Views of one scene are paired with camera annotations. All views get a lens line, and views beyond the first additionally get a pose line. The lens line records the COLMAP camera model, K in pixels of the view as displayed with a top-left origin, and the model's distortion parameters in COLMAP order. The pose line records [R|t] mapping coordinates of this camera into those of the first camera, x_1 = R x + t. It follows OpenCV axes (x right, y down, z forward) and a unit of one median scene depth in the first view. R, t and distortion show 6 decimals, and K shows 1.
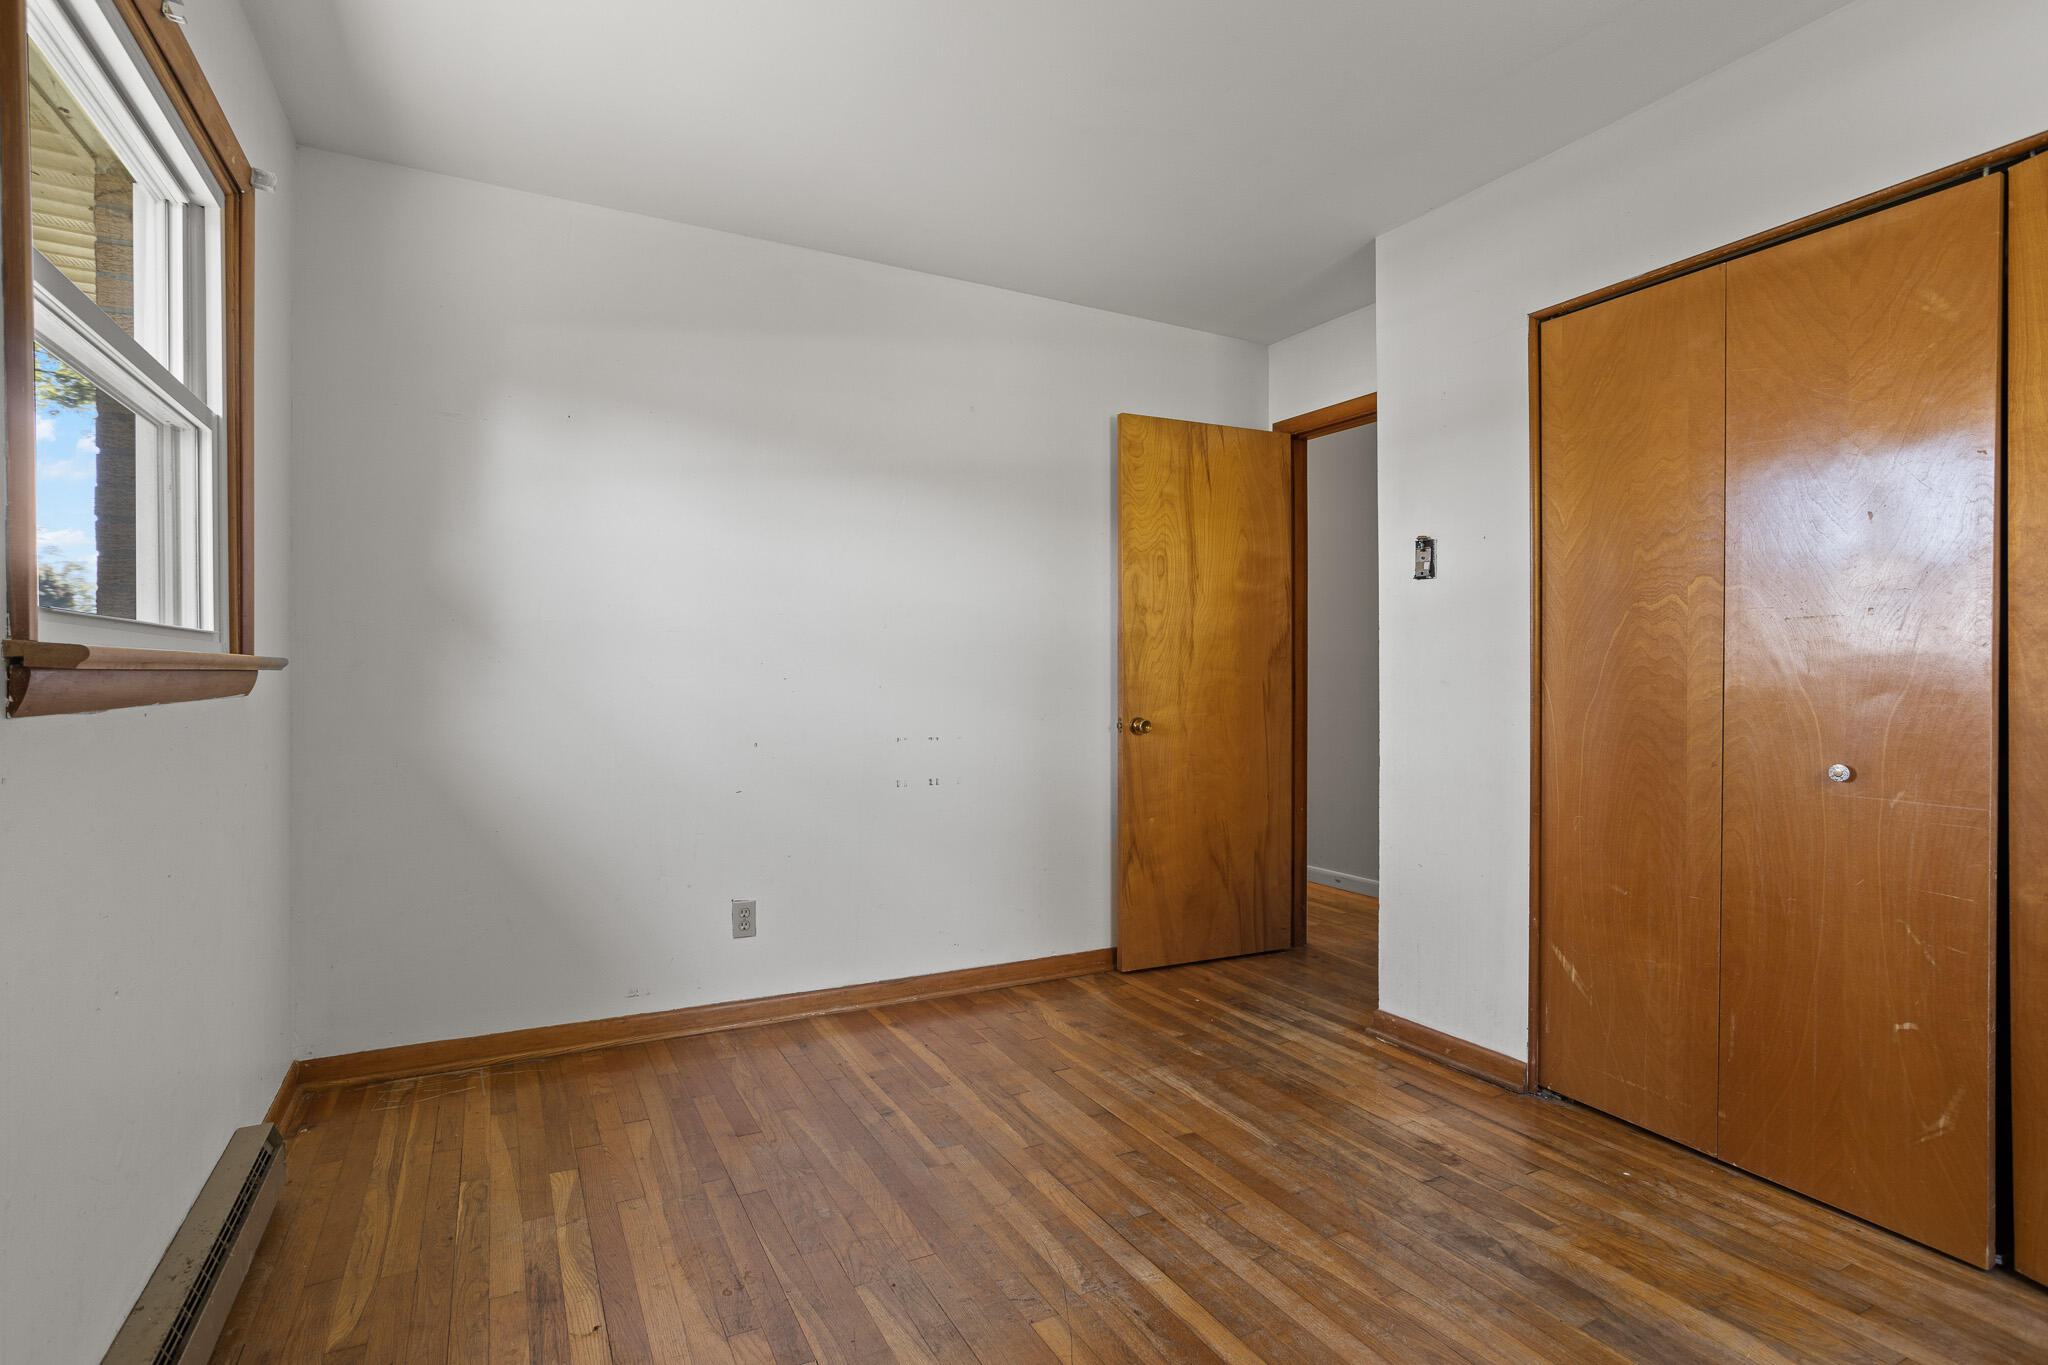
lens RADIAL K [[976.2, 0, 1013.5], [0, 976.2, 675.5], [0, 0, 1]] dist [-0.056344, 0.030948]
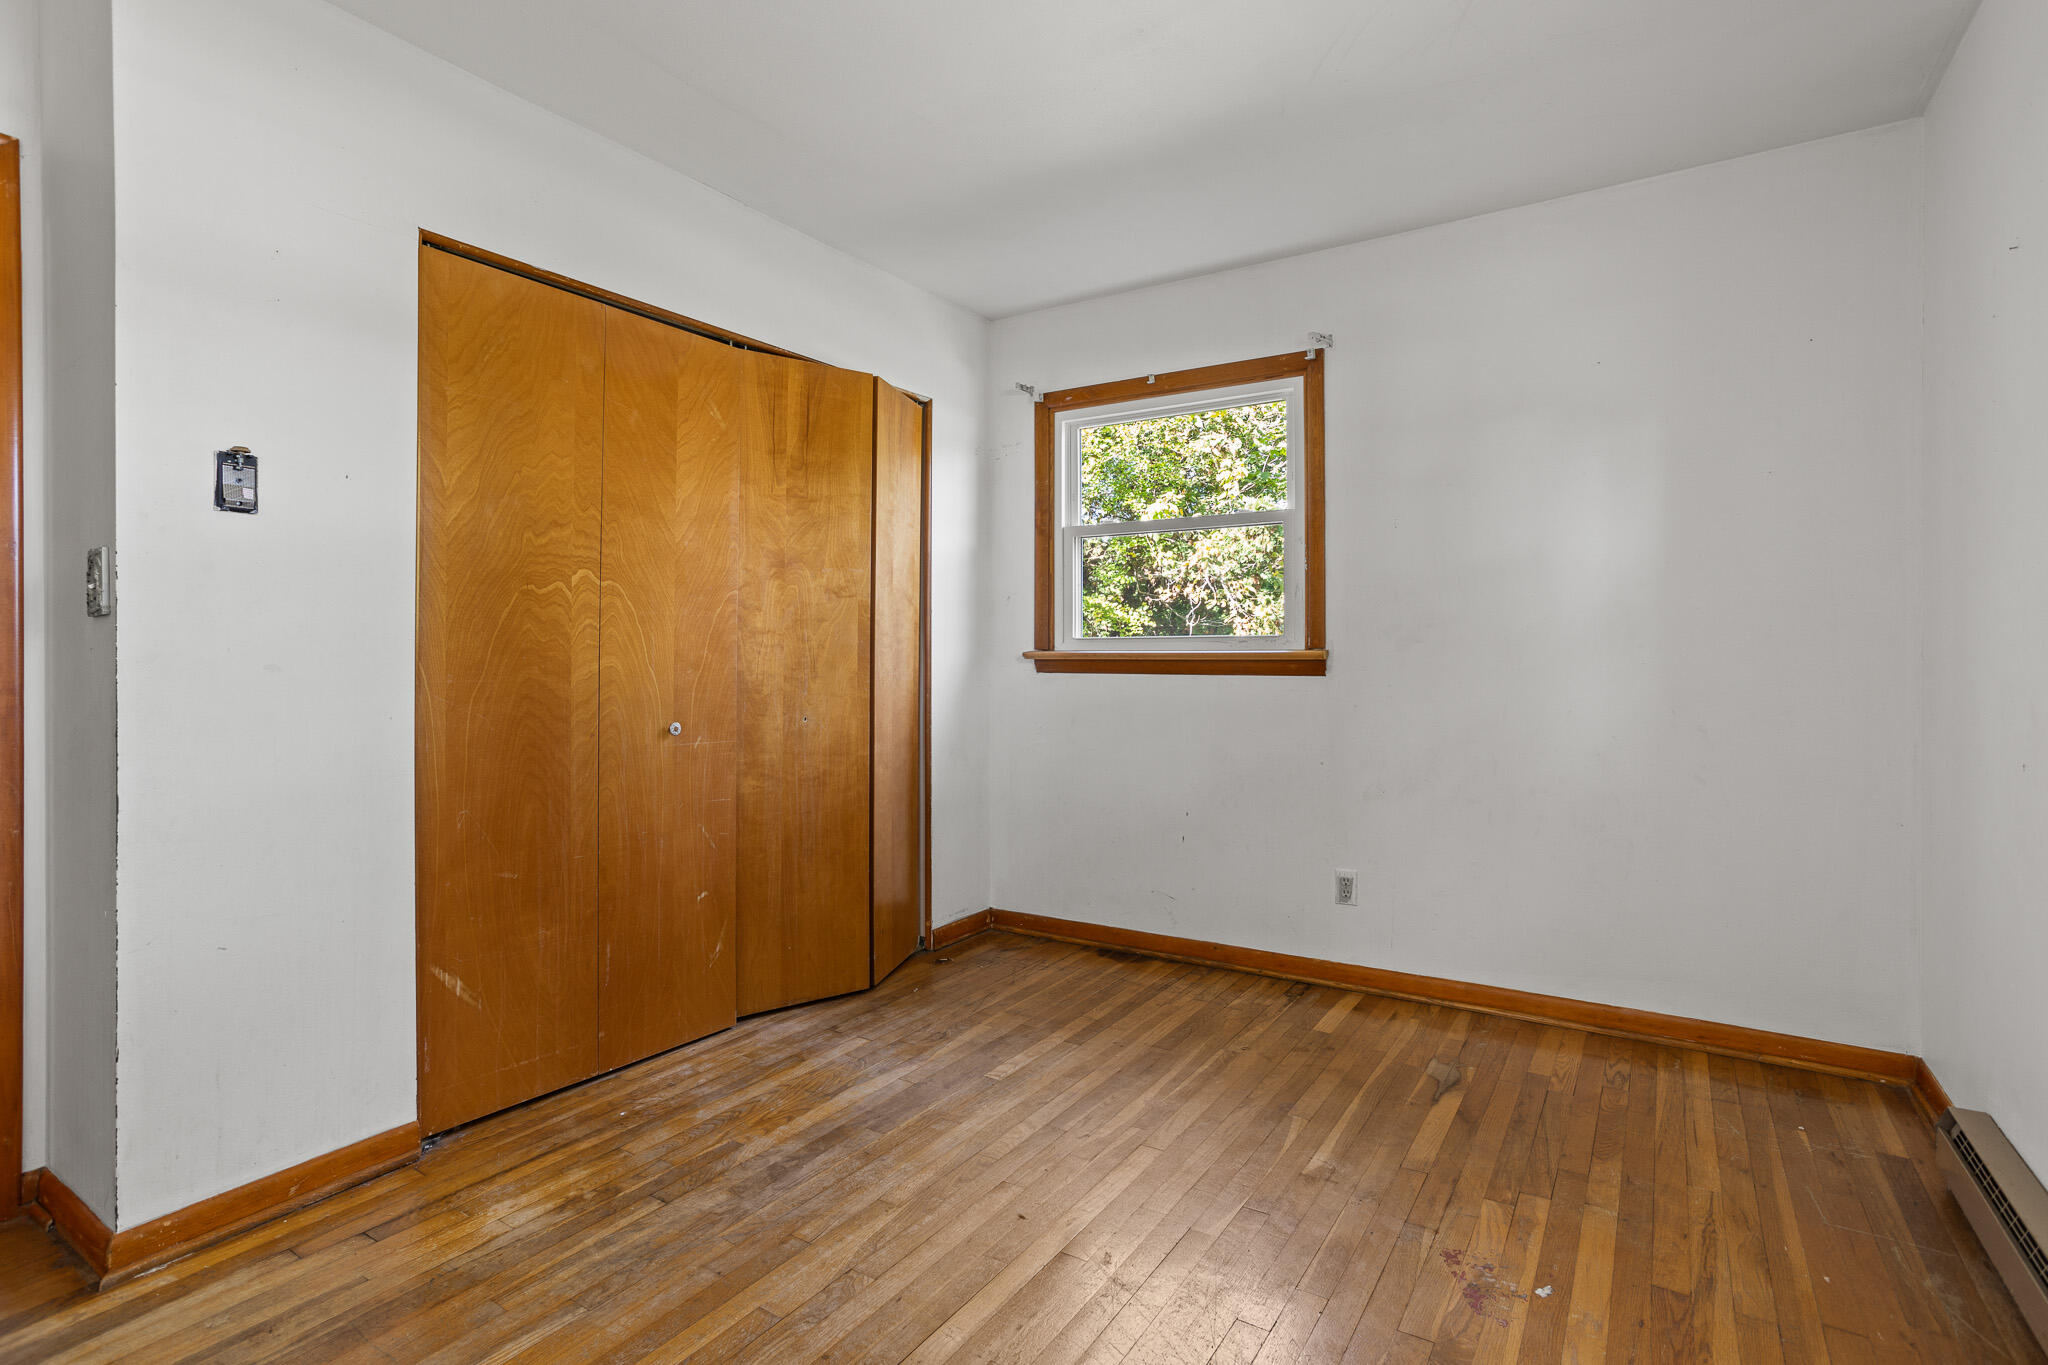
lens RADIAL K [[976.2, 0, 1013.5], [0, 976.2, 675.5], [0, 0, 1]] dist [-0.056344, 0.030948]
pose [[-0.470375, -0.007057, 0.882439, -0.511320], [0.007616, 0.999898, 0.012056, 0.011399], [-0.882434, 0.012392, -0.470273, 1.070844]]
